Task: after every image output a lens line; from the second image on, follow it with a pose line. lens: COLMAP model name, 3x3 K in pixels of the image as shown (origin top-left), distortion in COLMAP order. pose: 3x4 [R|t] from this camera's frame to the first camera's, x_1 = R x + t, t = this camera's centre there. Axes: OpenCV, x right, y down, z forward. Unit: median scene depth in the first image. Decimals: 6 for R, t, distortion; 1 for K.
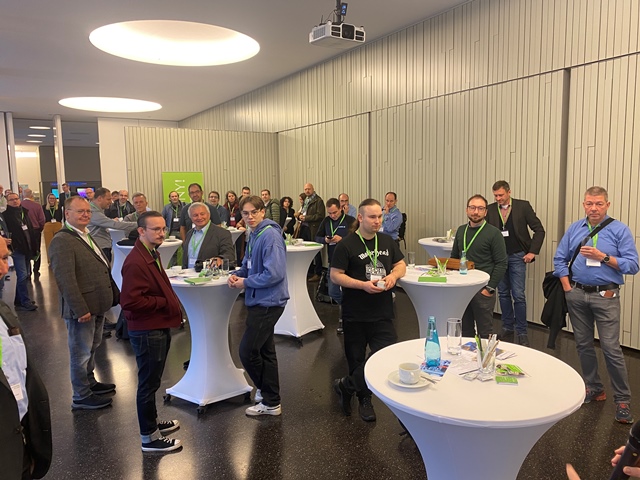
lens RADIAL K [[482.0, 0, 318.1], [0, 482.0, 240.5], [0, 0, 1]] dist [0.001008, -0.001016]
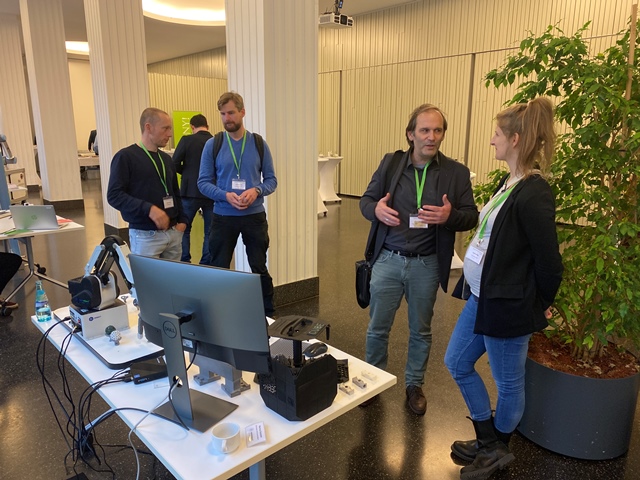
lens RADIAL K [[482.0, 0, 322.2], [0, 482.0, 241.2], [0, 0, 1]] dist [0.001008, -0.001016]
pose [[0.983587, -0.014373, 0.179864, -0.250670], [-0.003369, 0.995185, 0.097952, 0.105527], [-0.180406, -0.096950, 0.978803, -0.489191]]
